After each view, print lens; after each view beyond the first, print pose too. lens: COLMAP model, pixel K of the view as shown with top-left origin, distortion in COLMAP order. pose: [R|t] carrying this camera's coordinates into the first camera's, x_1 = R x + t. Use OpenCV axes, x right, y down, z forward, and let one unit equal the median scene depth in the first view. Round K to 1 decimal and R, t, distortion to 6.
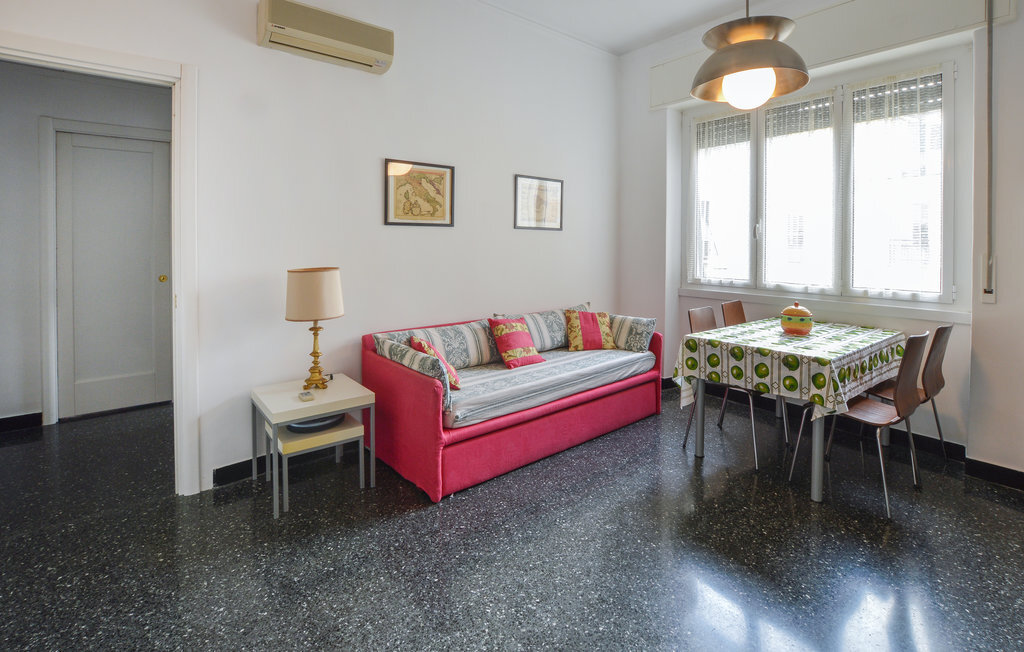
lens RADIAL K [[474.7, 0, 519.6], [0, 474.7, 248.4], [0, 0, 1]] dist [-0.015766, 0.000450]
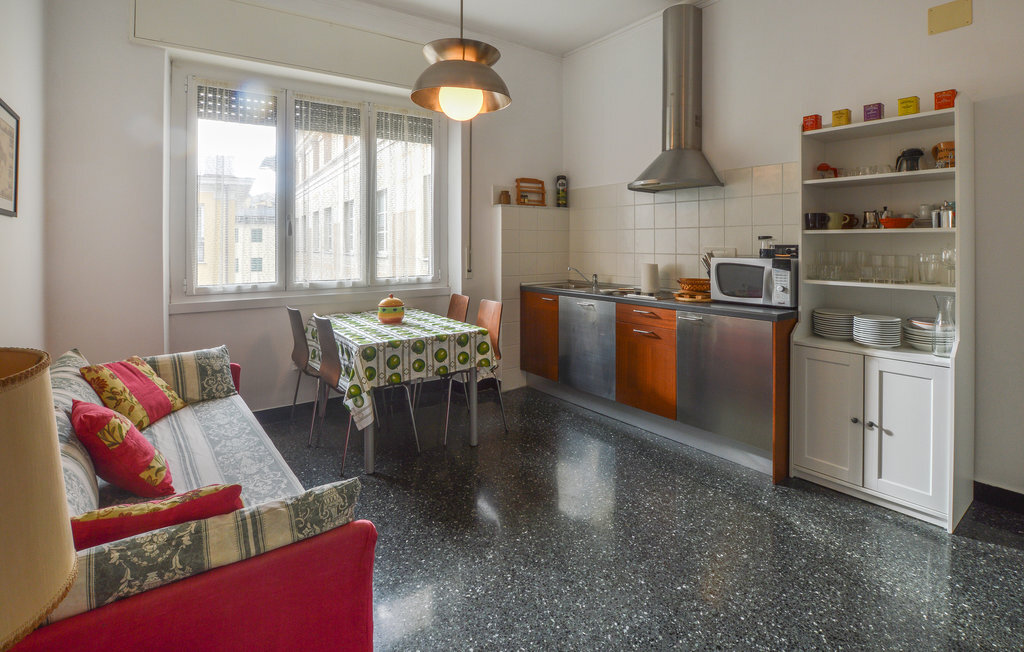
lens RADIAL K [[502.3, 0, 483.0], [0, 502.3, 246.0], [0, 0, 1]] dist [-0.014749, 0.000001]
pose [[0.093477, -0.013943, 0.995524, -0.528428], [0.016045, 0.999793, 0.012496, -0.008931], [-0.995492, 0.014805, 0.093682, 0.642836]]
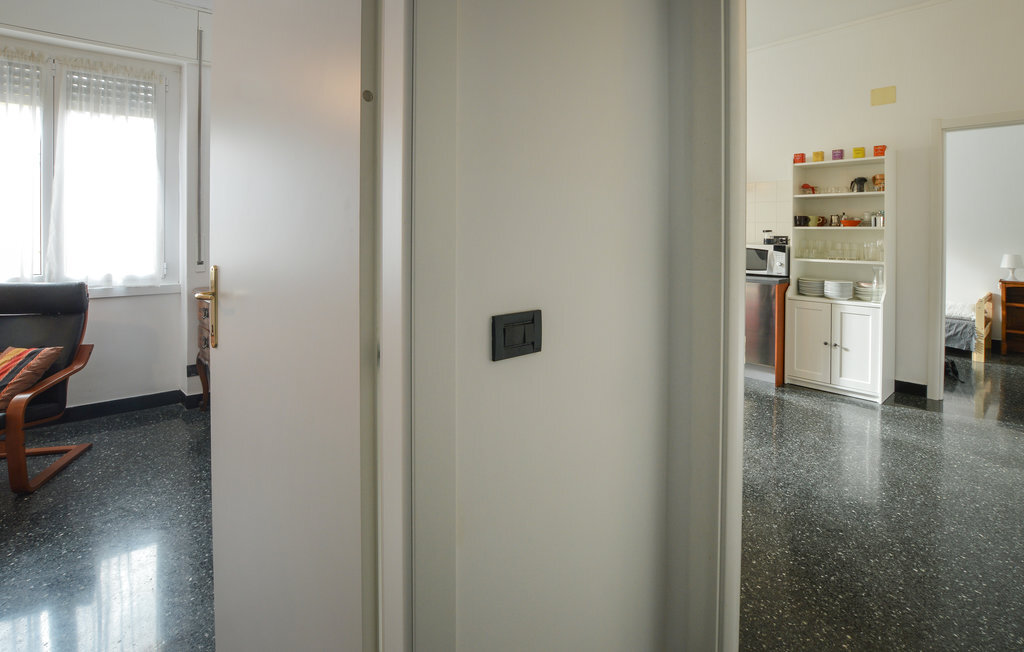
lens RADIAL K [[452.2, 0, 528.6], [0, 452.2, 234.9], [0, 0, 1]] dist [-0.002306, -0.000163]
pose [[0.009273, -0.012937, 0.999873, -0.836917], [0.004479, 0.999907, 0.012896, -0.013413], [-0.999947, 0.004359, 0.009330, 0.869884]]
